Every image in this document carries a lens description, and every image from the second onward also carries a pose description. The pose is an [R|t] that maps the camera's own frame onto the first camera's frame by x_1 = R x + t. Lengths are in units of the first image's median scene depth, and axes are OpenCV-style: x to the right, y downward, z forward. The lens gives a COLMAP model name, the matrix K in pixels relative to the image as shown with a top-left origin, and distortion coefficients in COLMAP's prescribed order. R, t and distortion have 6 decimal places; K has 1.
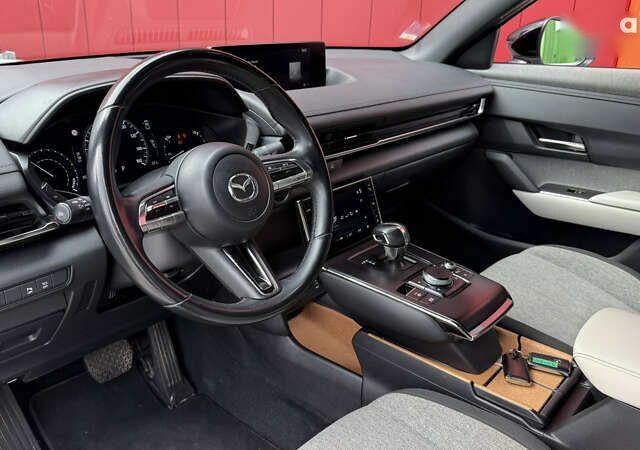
lens RADIAL K [[575.7, 0, 320.0], [0, 575.7, 225.0], [0, 0, 1]] dist [0.137409, -0.338700]
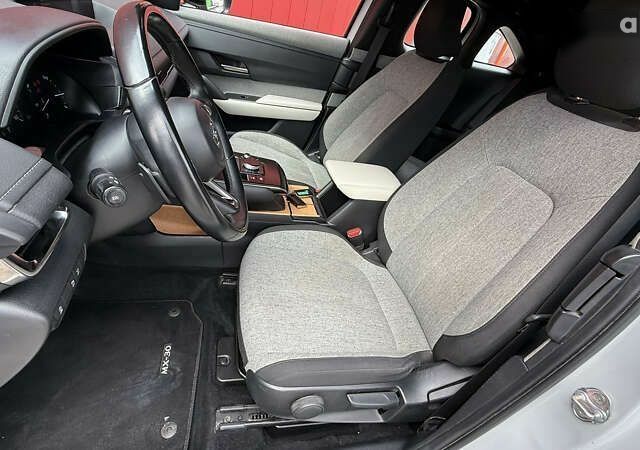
lens RADIAL K [[325.2, 0, 320.0], [0, 325.2, 225.0], [0, 0, 1]] dist [0.001682, 0.000417]
pose [[0.577131, -0.371118, 0.727455, -0.448472], [0.088064, 0.913866, 0.396351, -0.110843], [-0.811889, -0.164684, 0.560102, 0.276227]]
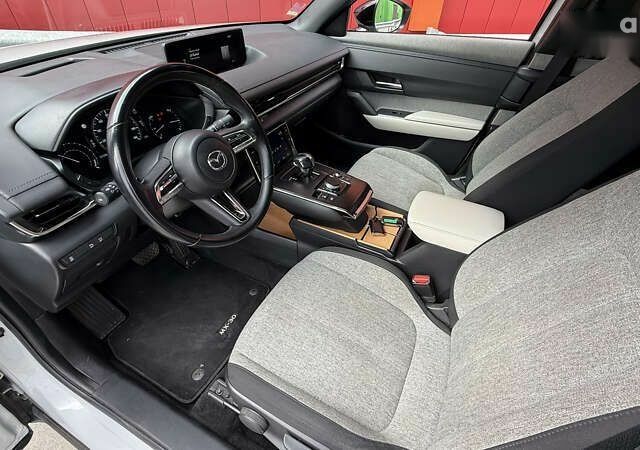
lens RADIAL K [[325.2, 0, 320.0], [0, 325.2, 225.0], [0, 0, 1]] dist [0.001682, 0.000417]
pose [[0.969291, -0.159510, 0.187167, -0.042066], [0.091702, 0.940651, 0.326752, -0.121380], [-0.228179, -0.299554, 0.926392, 0.050191]]
